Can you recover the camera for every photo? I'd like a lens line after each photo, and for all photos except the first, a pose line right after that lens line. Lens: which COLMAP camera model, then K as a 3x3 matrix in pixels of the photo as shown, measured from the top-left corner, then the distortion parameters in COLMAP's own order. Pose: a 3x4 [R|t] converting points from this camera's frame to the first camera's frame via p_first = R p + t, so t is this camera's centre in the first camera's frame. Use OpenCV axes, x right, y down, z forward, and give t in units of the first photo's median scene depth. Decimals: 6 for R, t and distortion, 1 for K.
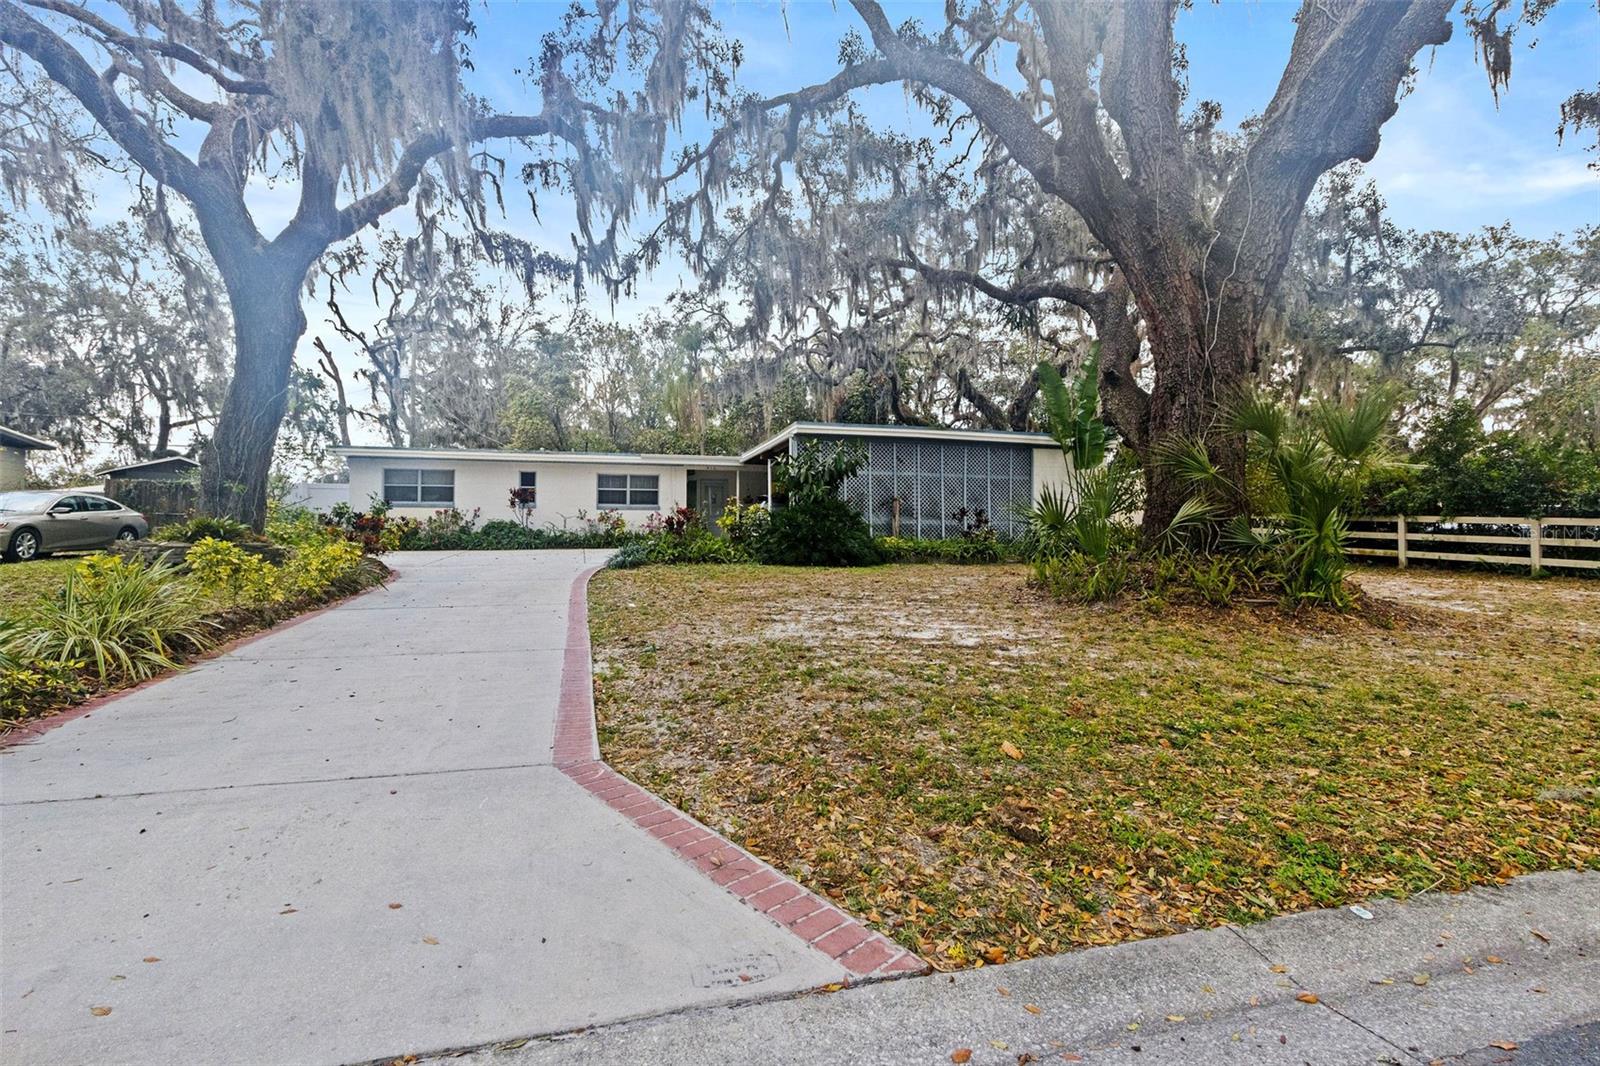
lens RADIAL K [[742.6, 0, 778.7], [0, 742.6, 520.1], [0, 0, 1]] dist [0.004705, 0.000303]
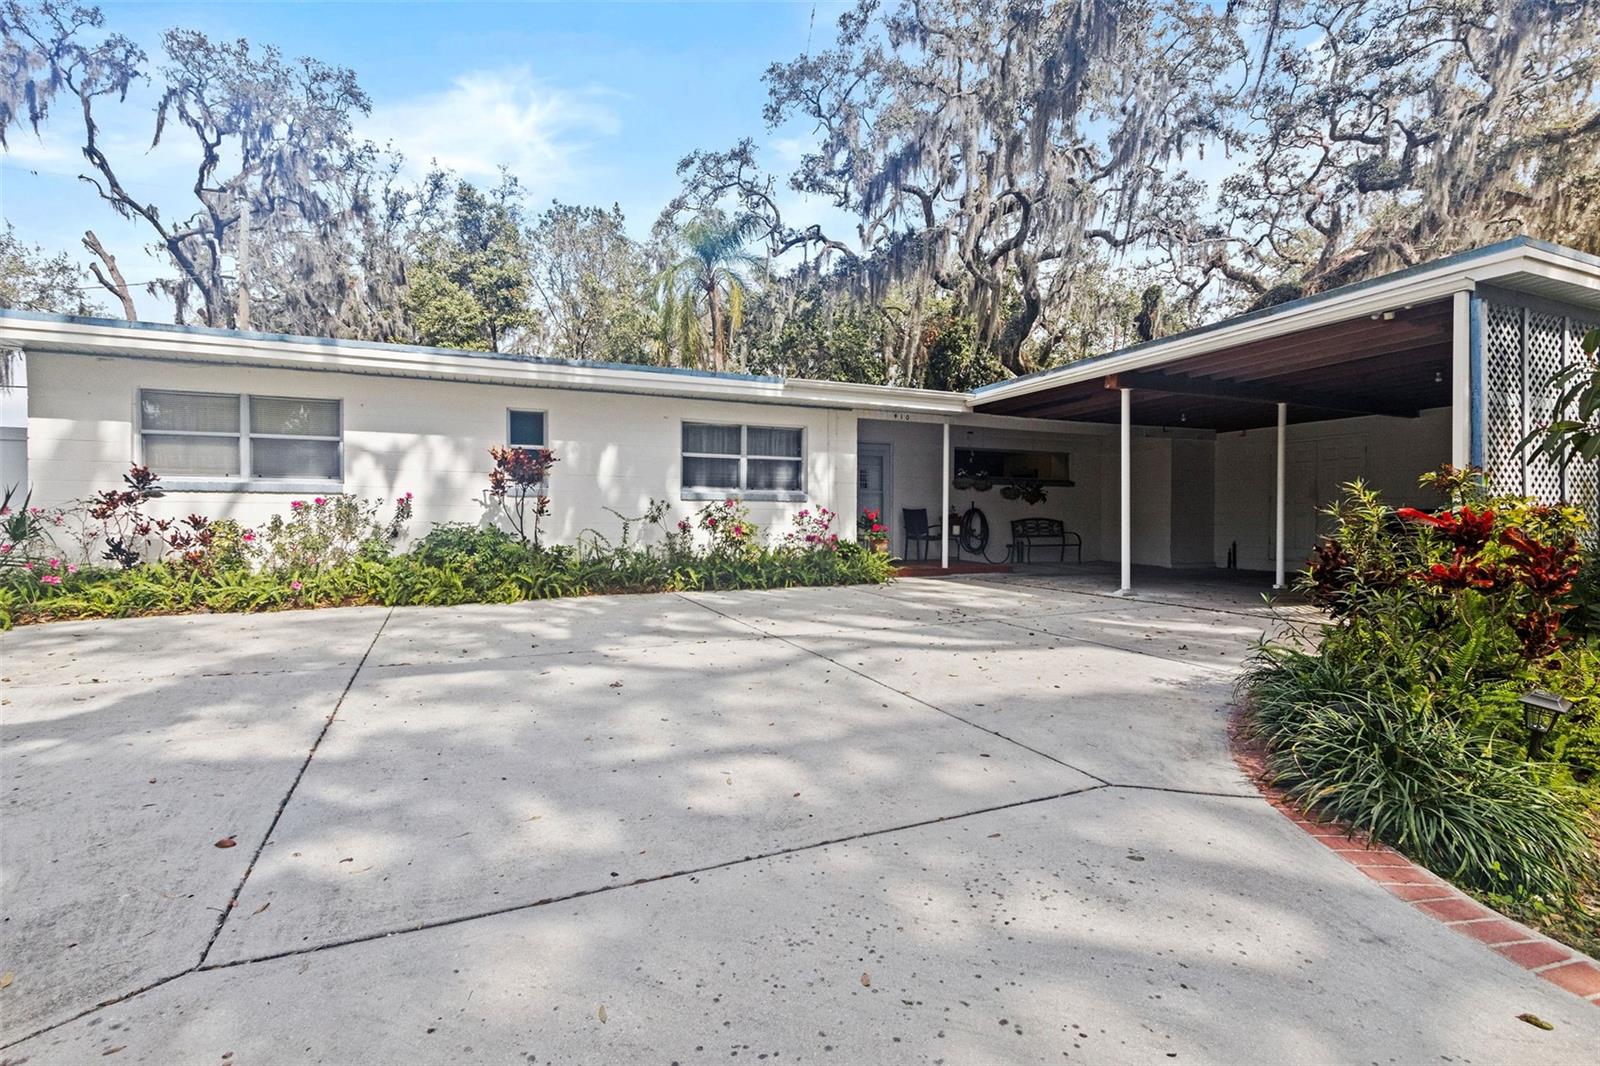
lens RADIAL K [[726.5, 0, 796.9], [0, 726.5, 538.9], [0, 0, 1]] dist [0.001167, -0.000020]
pose [[0.984125, -0.001527, 0.177468, -0.247434], [-0.007962, 0.998576, 0.052742, -0.013793], [-0.177295, -0.053318, 0.982712, 0.532906]]
